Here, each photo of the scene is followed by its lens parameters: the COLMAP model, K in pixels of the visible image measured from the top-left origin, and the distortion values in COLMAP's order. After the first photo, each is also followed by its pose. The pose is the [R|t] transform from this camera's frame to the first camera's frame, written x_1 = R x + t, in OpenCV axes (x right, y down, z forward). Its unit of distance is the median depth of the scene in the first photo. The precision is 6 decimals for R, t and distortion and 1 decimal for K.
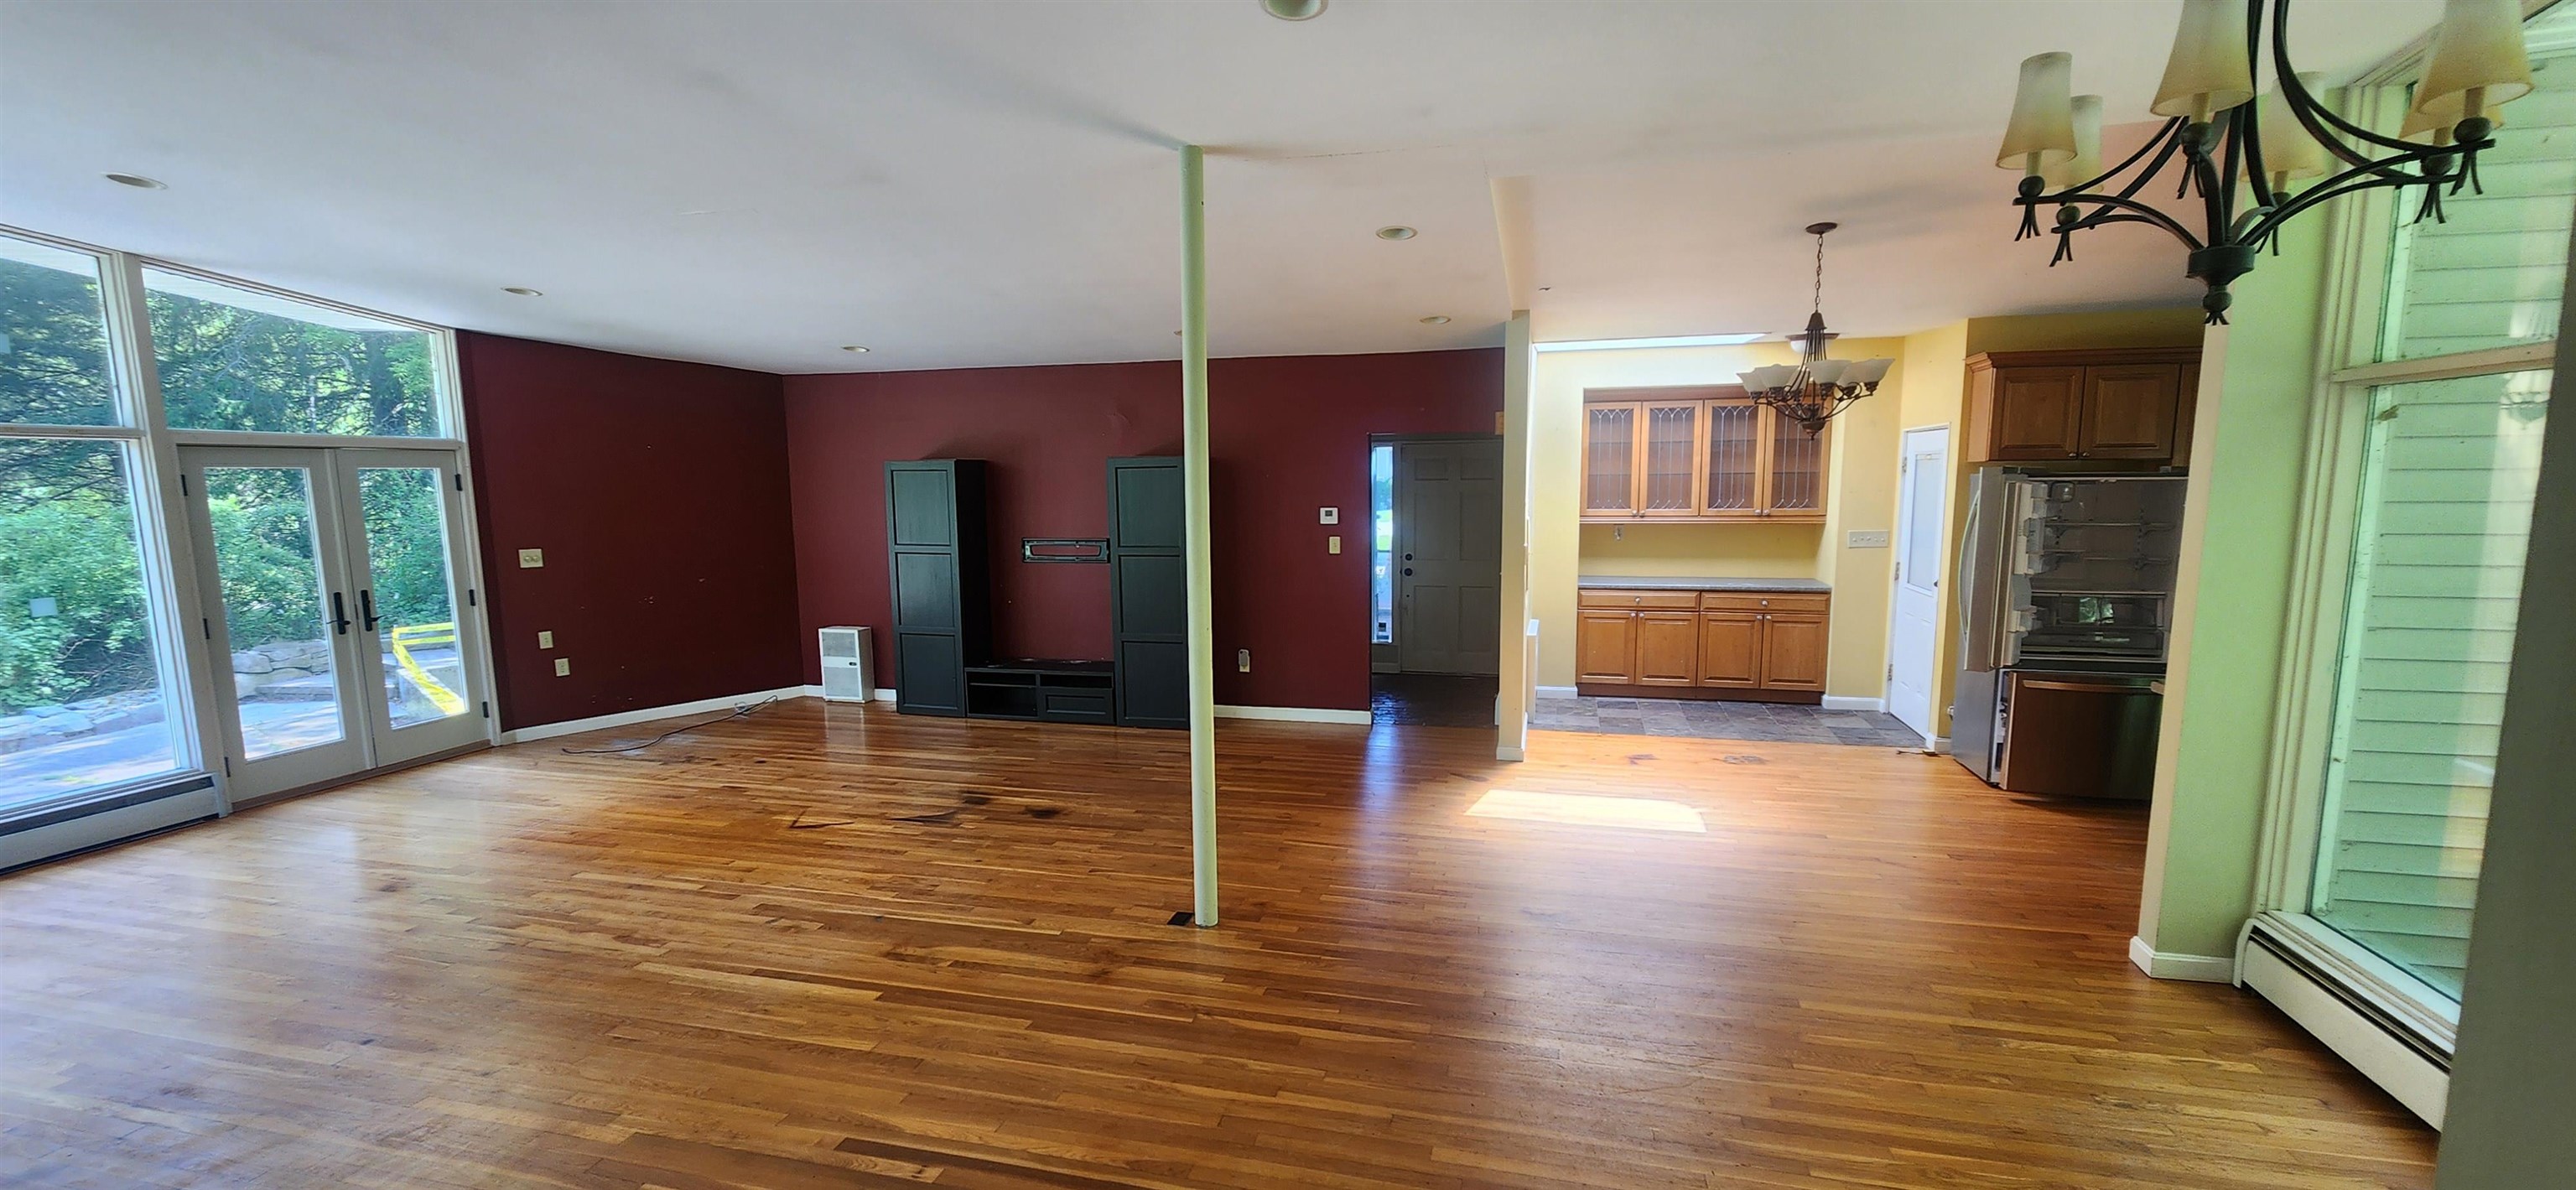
lens RADIAL K [[1051.1, 0, 1291.9], [0, 1051.1, 619.2], [0, 0, 1]] dist [0.004916, 0.000560]
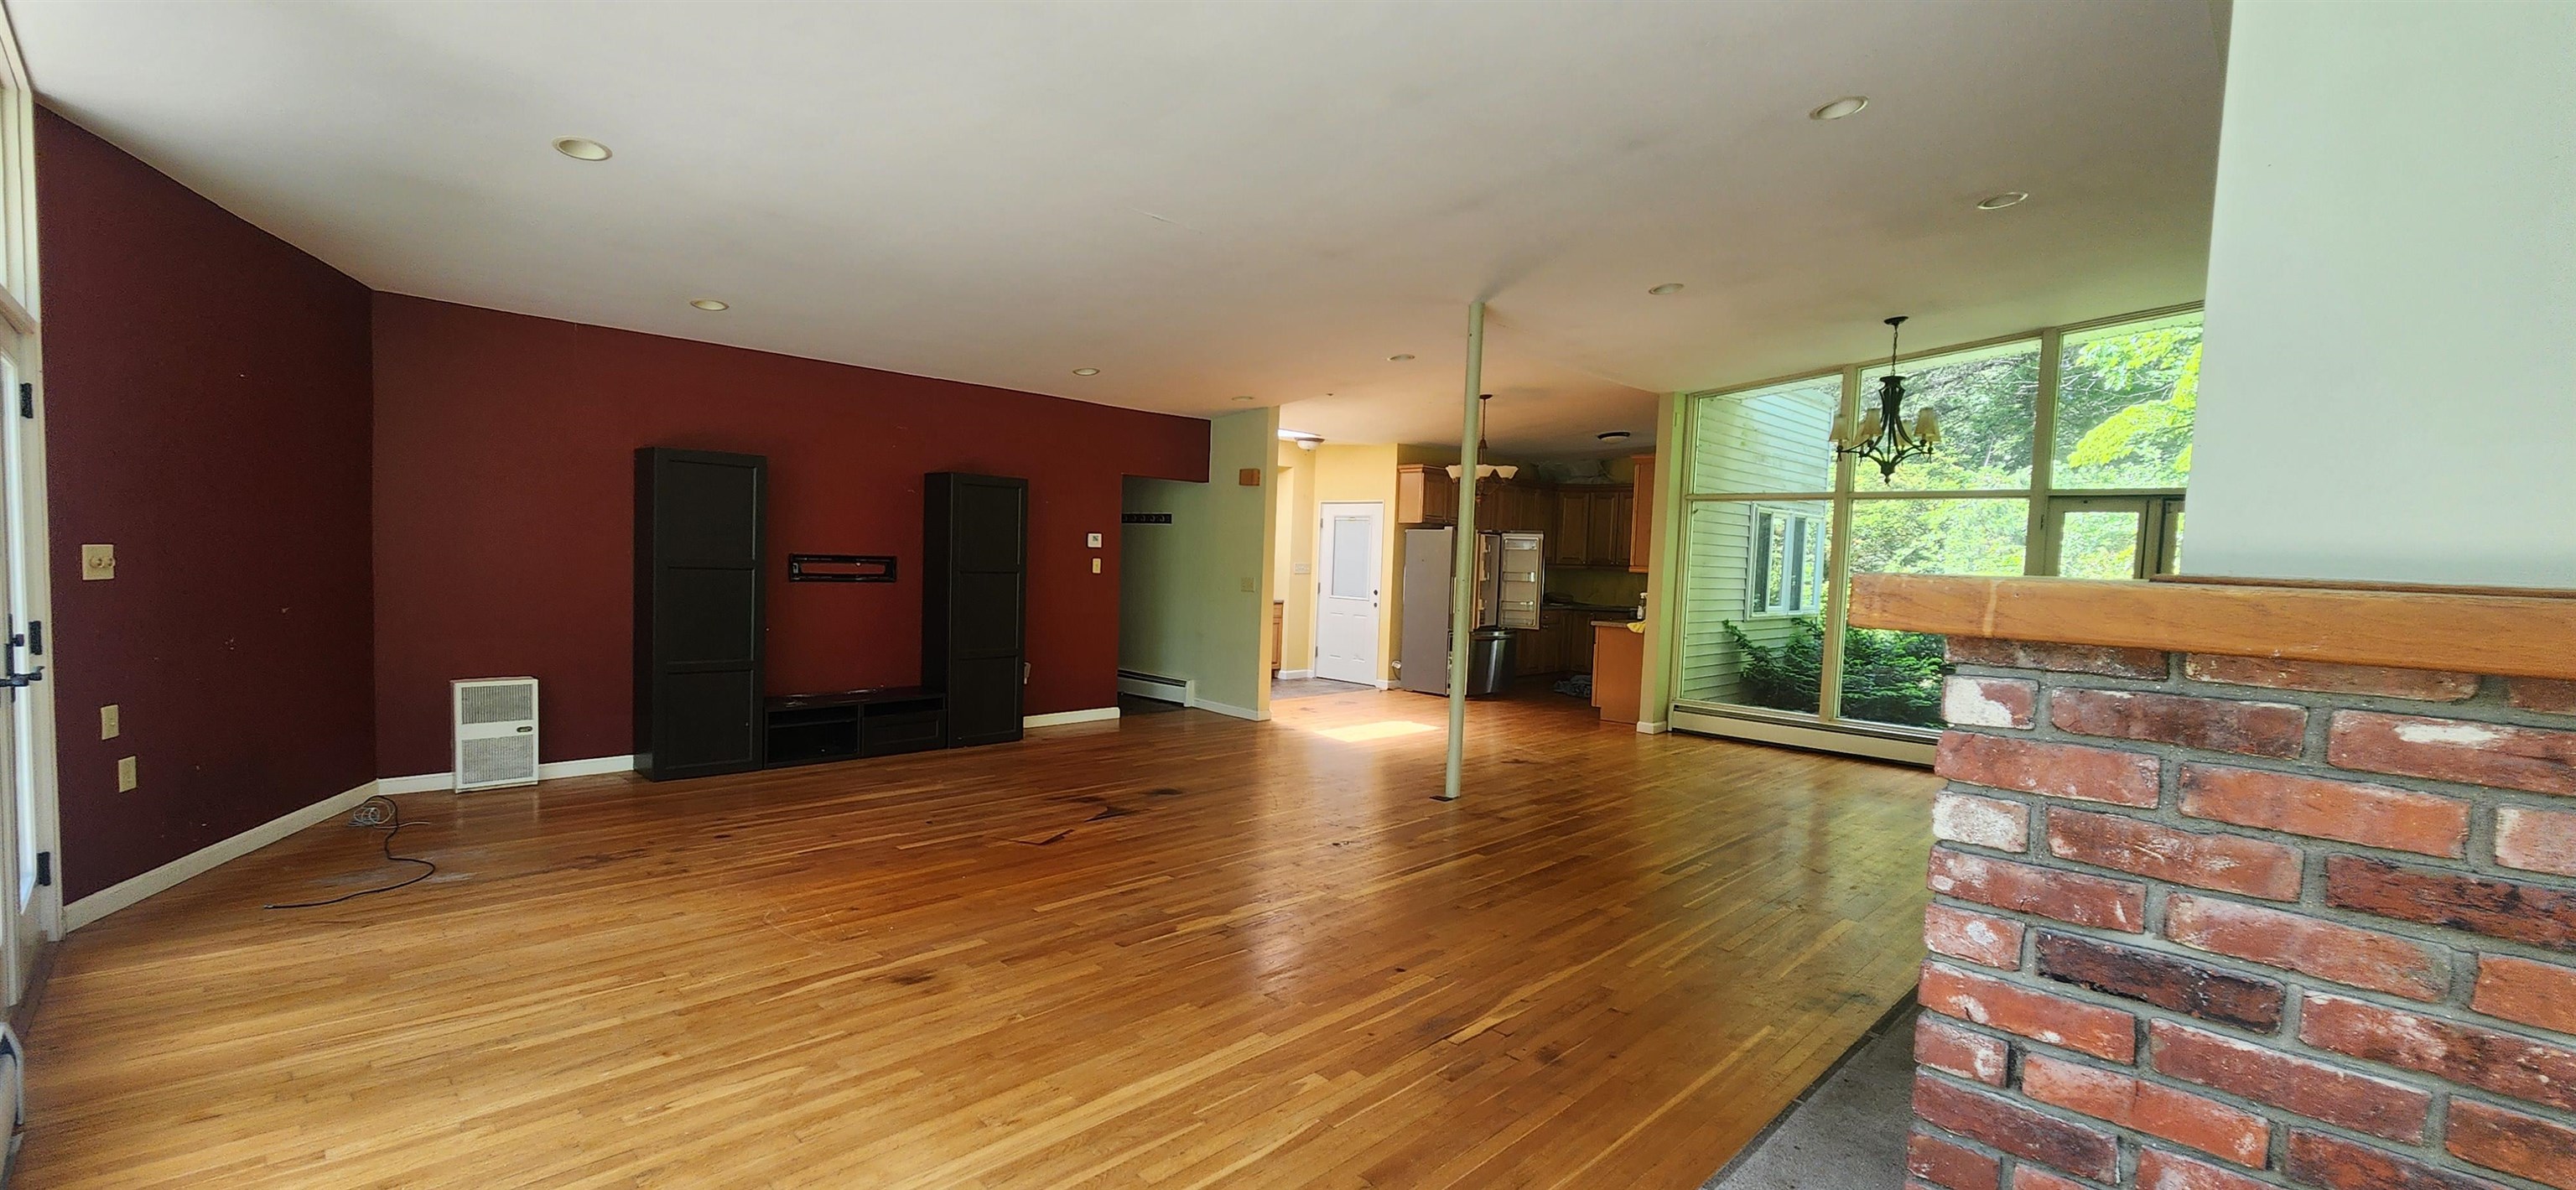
lens RADIAL K [[1051.1, 0, 1283.5], [0, 1051.1, 597.7], [0, 0, 1]] dist [0.004916, 0.000560]
pose [[0.501072, -0.008379, 0.865365, -1.063274], [0.077233, 0.996396, -0.035073, 0.026634], [-0.861953, 0.084409, 0.499913, 0.301232]]
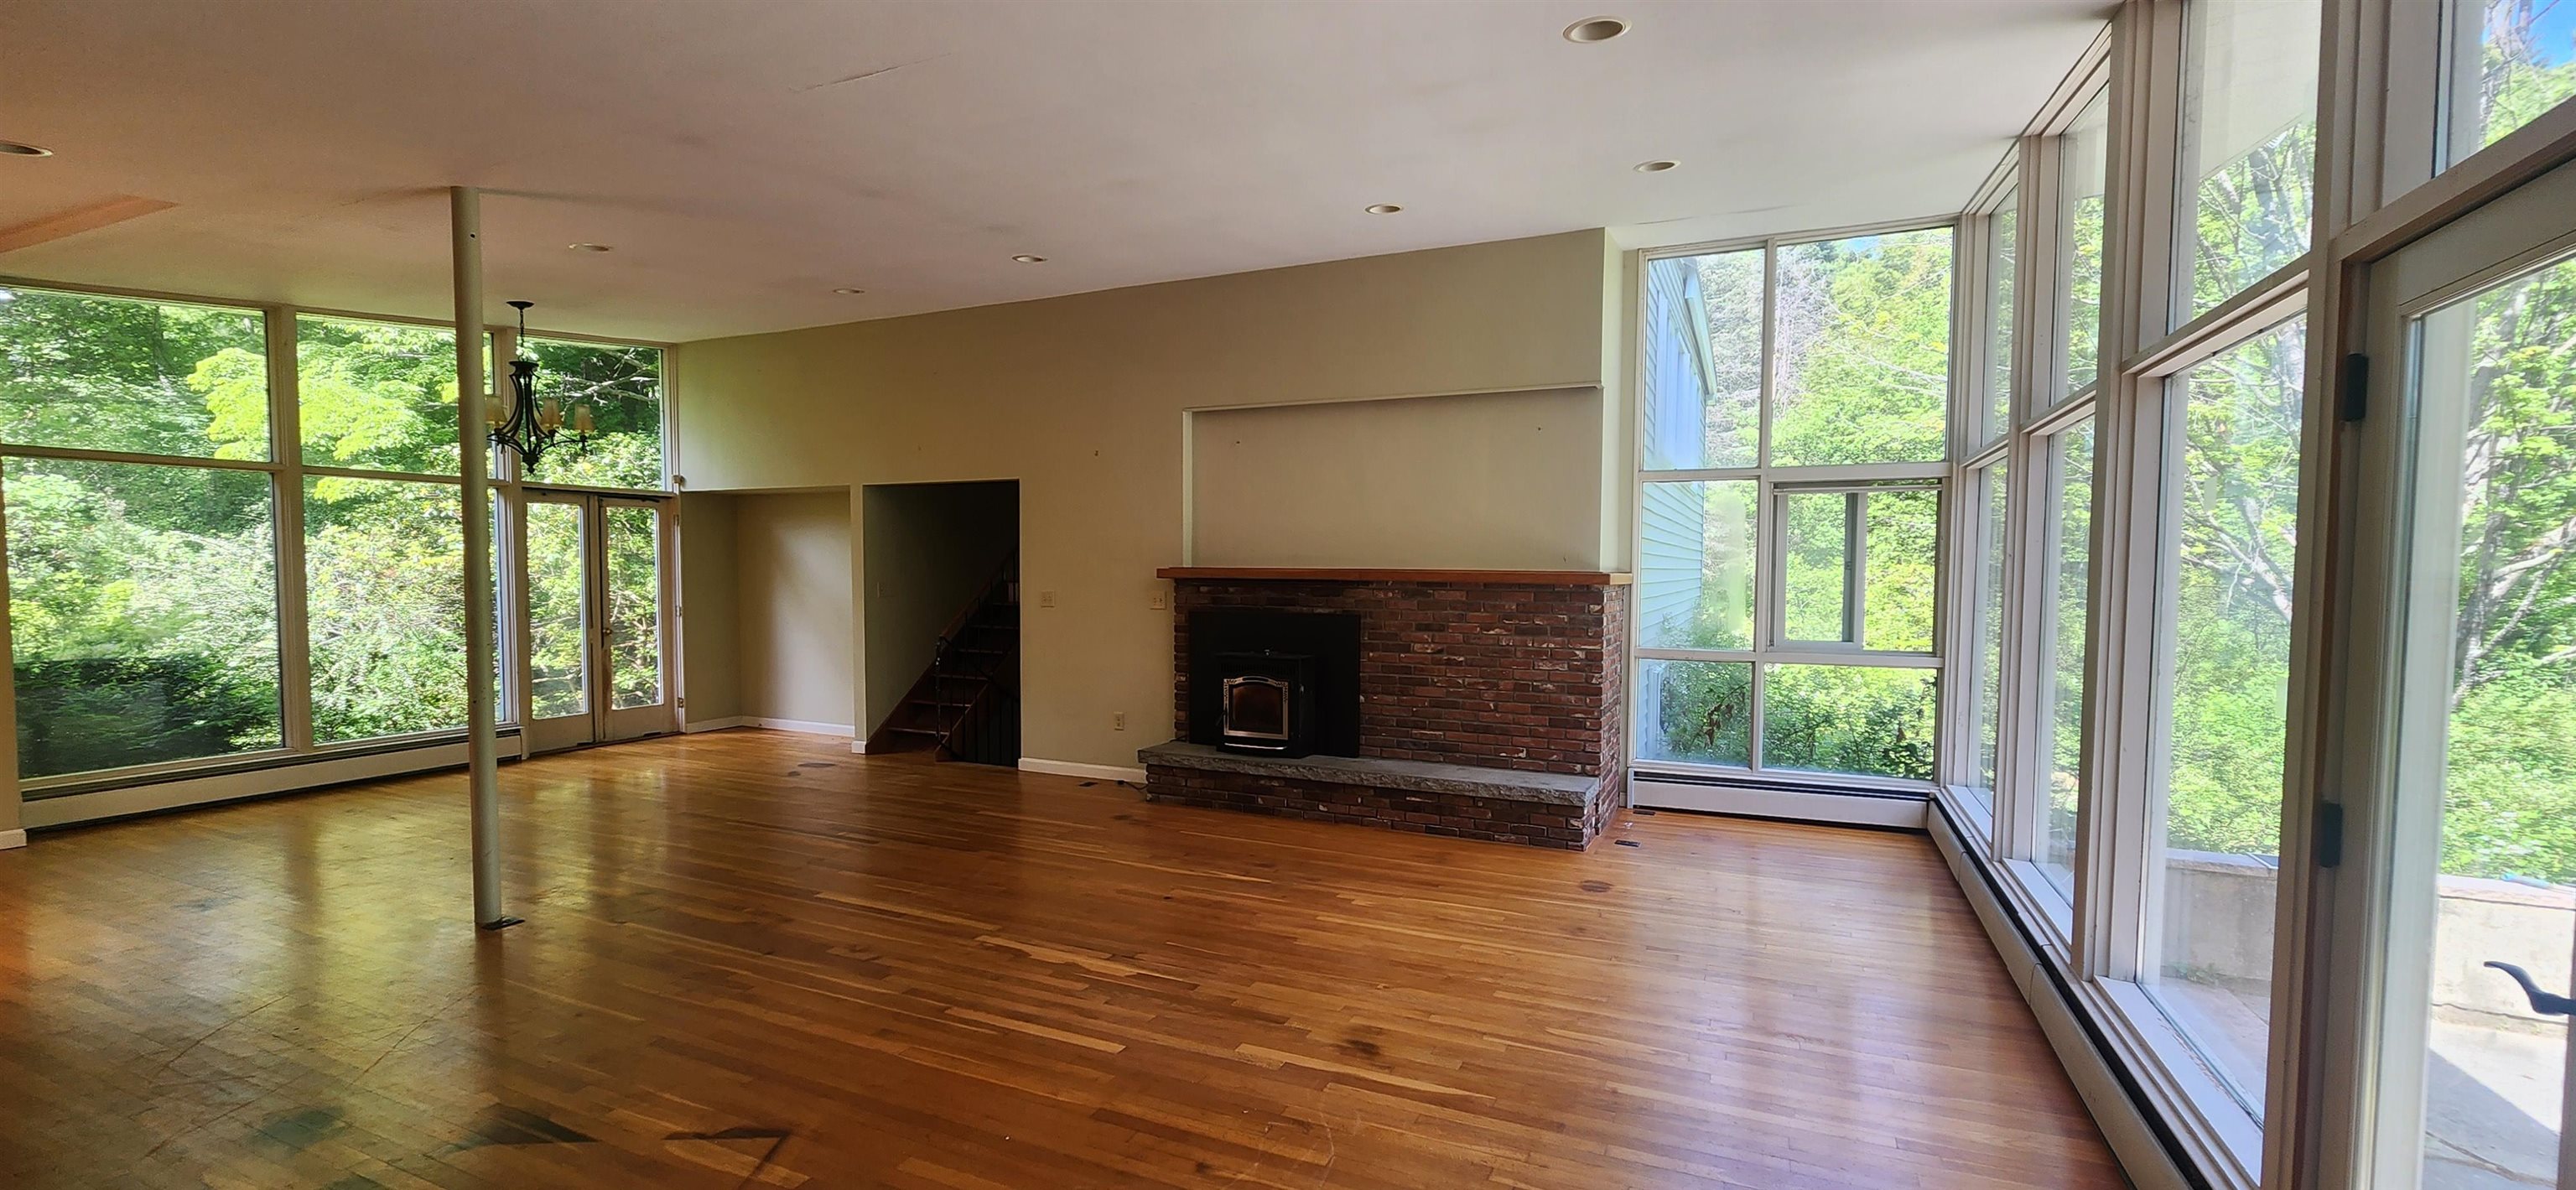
lens RADIAL K [[1051.1, 0, 1299.6], [0, 1051.1, 602.1], [0, 0, 1]] dist [0.004916, 0.000560]
pose [[-0.985146, 0.003531, 0.171681, -0.727851], [0.033049, 0.984995, 0.169388, -0.115984], [-0.168507, 0.172546, -0.970481, 1.269978]]
